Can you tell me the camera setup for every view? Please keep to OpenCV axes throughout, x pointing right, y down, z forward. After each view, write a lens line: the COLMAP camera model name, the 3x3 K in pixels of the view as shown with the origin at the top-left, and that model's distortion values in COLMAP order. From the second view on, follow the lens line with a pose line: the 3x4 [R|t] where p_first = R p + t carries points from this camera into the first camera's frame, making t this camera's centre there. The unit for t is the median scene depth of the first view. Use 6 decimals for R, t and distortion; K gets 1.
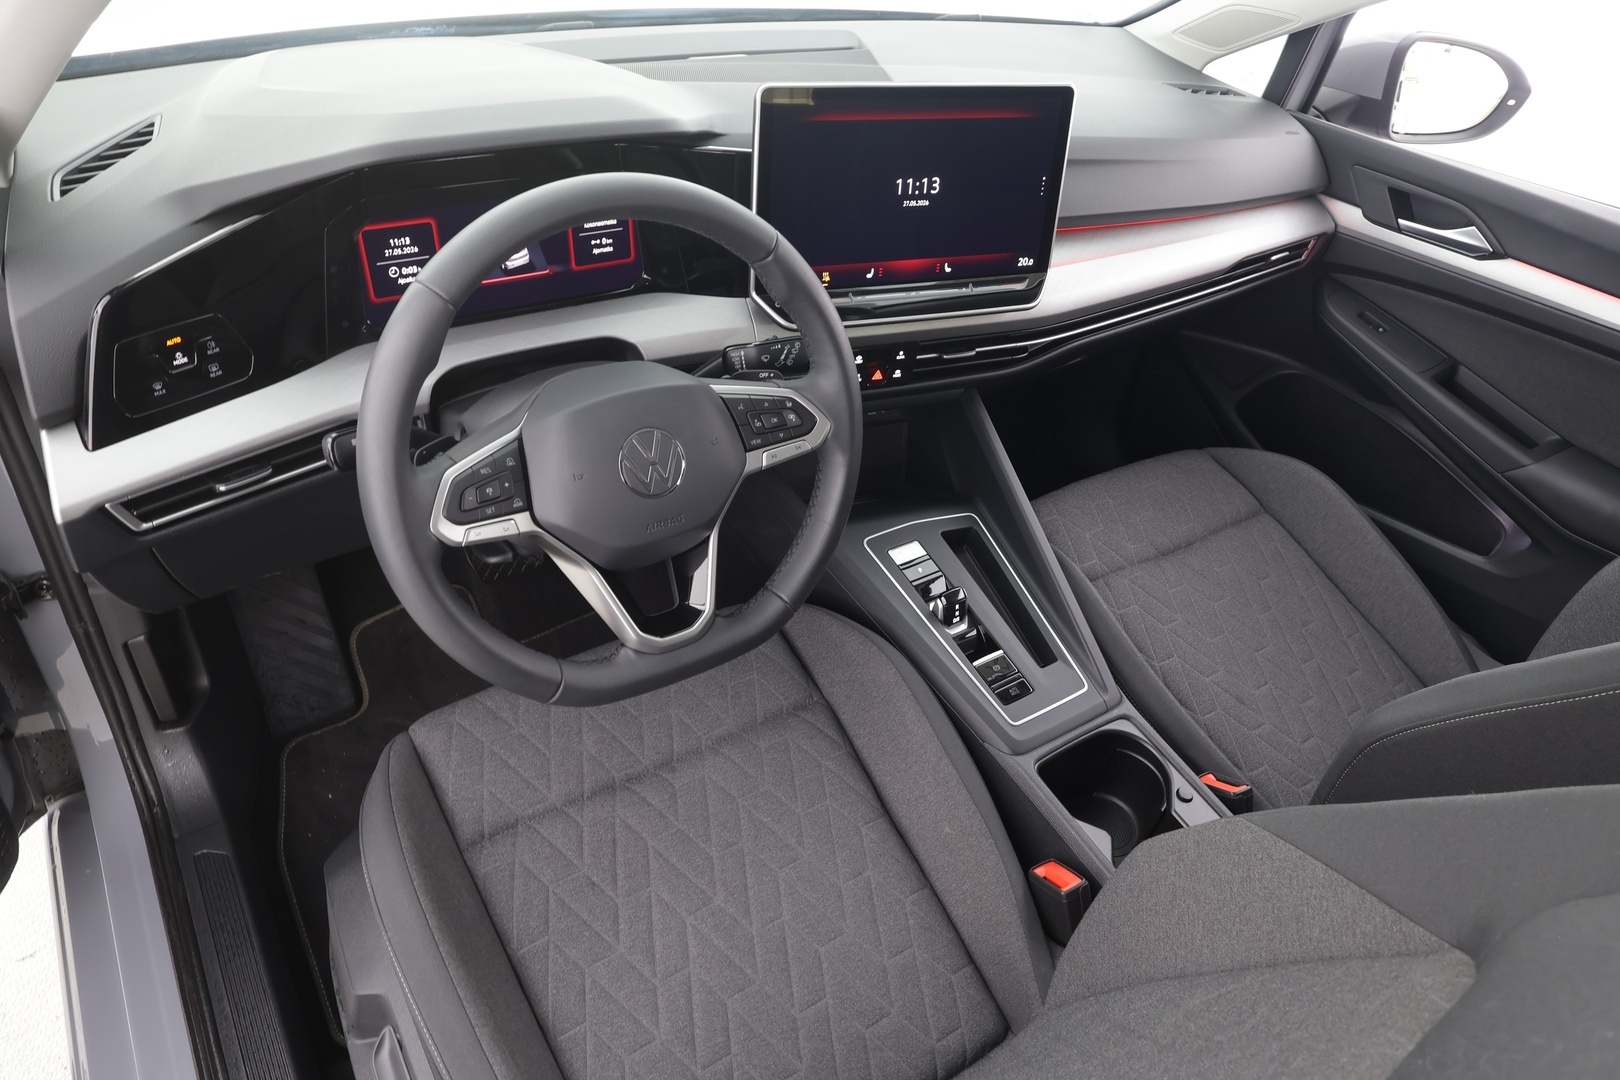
lens RADIAL K [[1053.4, 0, 813.8], [0, 1053.4, 541.7], [0, 0, 1]] dist [0.007545, 0.000311]
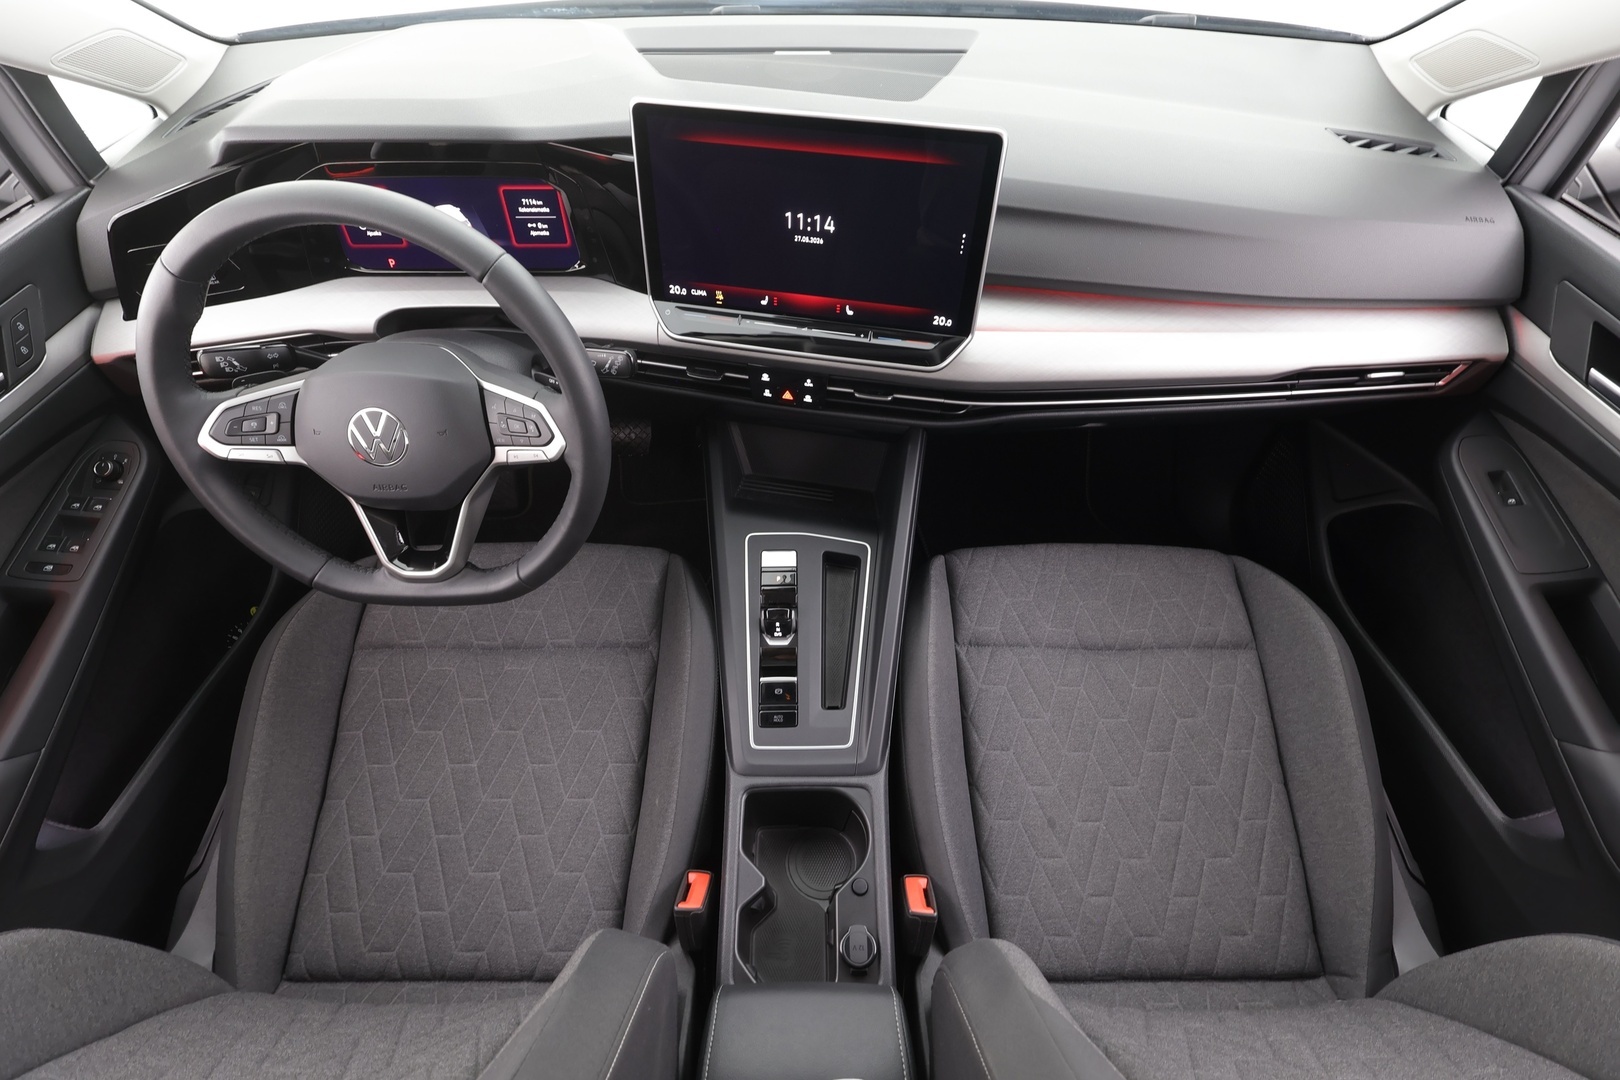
lens RADIAL K [[757.3, 0, 807.6], [0, 757.3, 543.8], [0, 0, 1]] dist [0.001319, 0.000525]
pose [[0.829892, 0.359021, -0.427063, 0.496895], [-0.274692, 0.929176, 0.247340, -0.232199], [0.485617, -0.087955, 0.869736, 0.363481]]
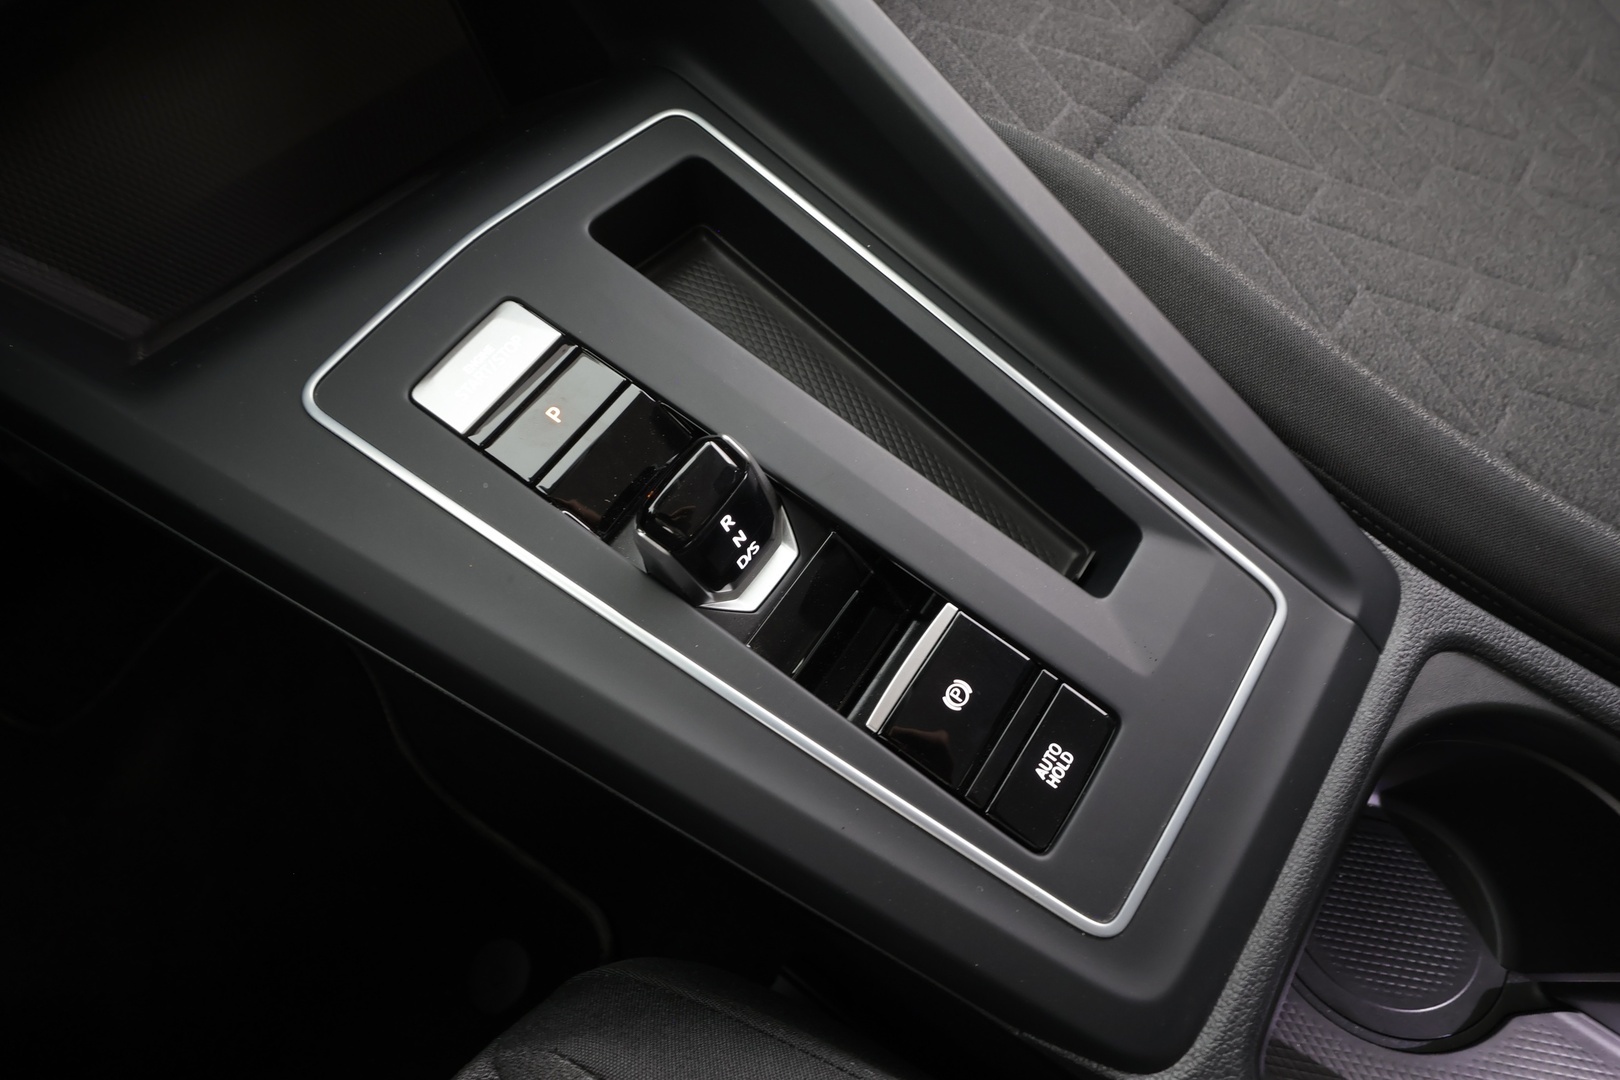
lens RADIAL K [[833.7, 0, 805.8], [0, 833.7, 546.9], [0, 0, 1]] dist [-0.004646, -0.000535]
pose [[0.916619, -0.398762, -0.028244, 0.166592], [0.375003, 0.833225, 0.406336, -0.007160], [-0.138497, -0.383047, 0.913287, 0.867689]]
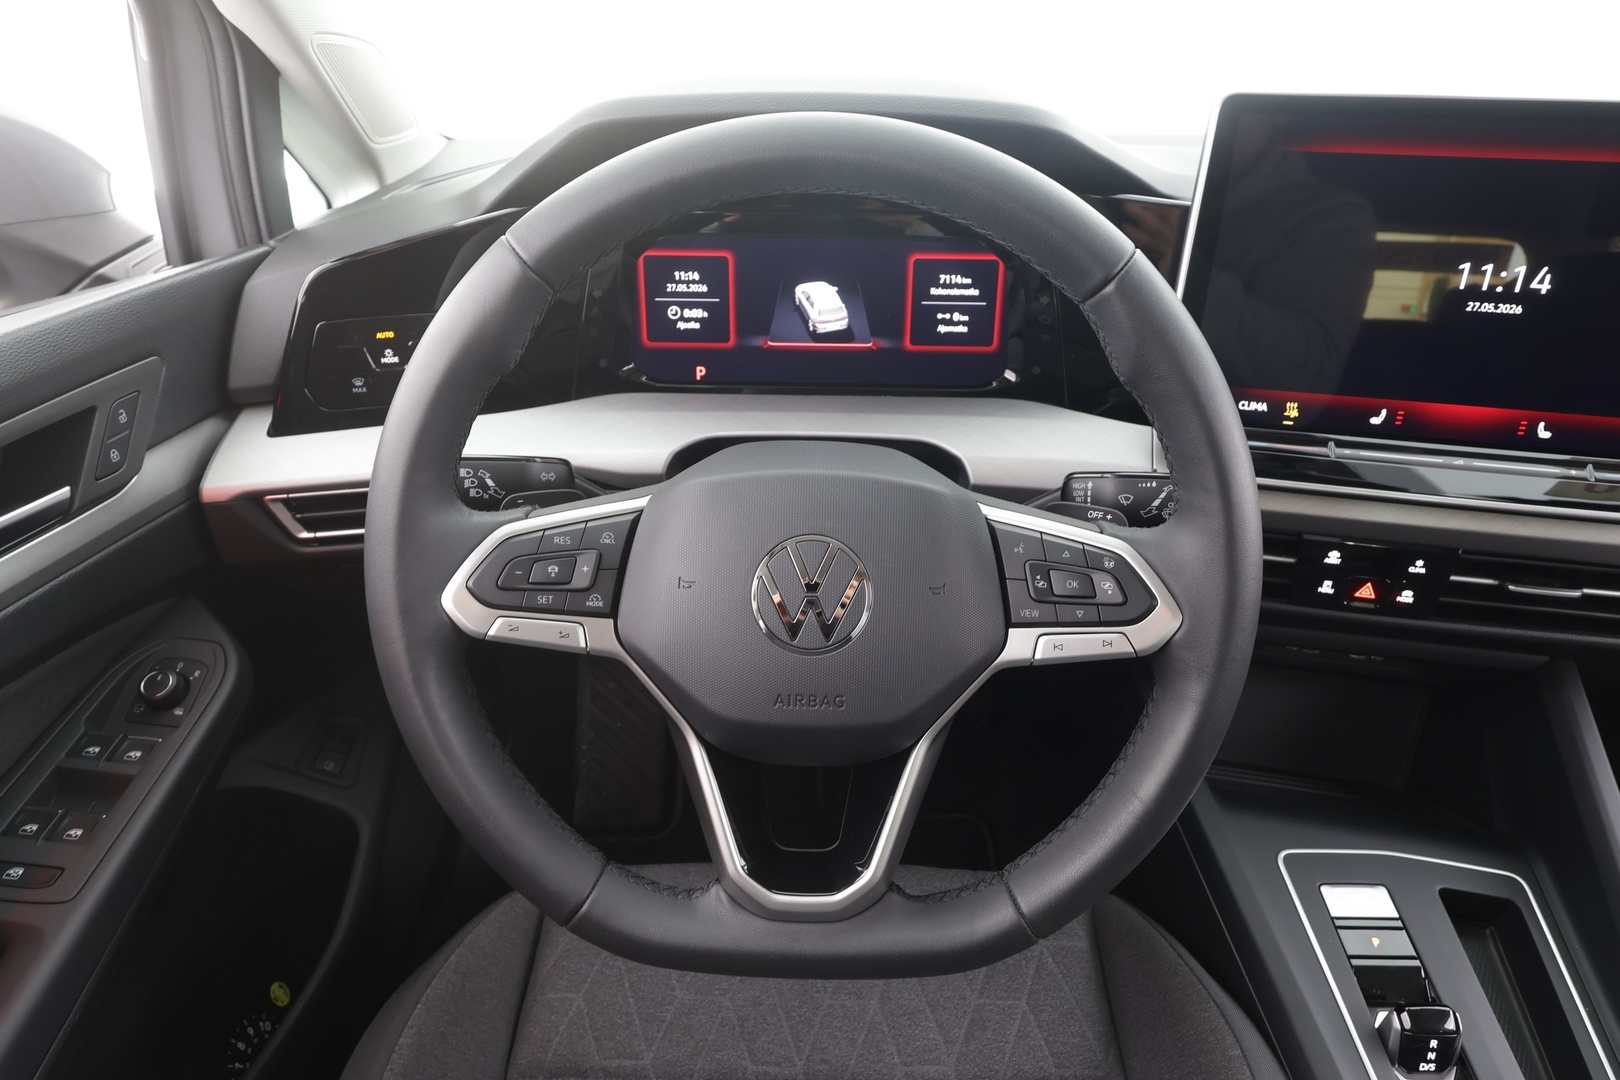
lens RADIAL K [[949.9, 0, 806.7], [0, 949.9, 545.3], [0, 0, 1]] dist [-0.000509, 0.002084]
pose [[0.819160, 0.191163, -0.540771, 0.094784], [-0.294292, 0.949341, -0.110201, -0.031273], [0.492309, 0.249417, 0.833920, 0.416482]]
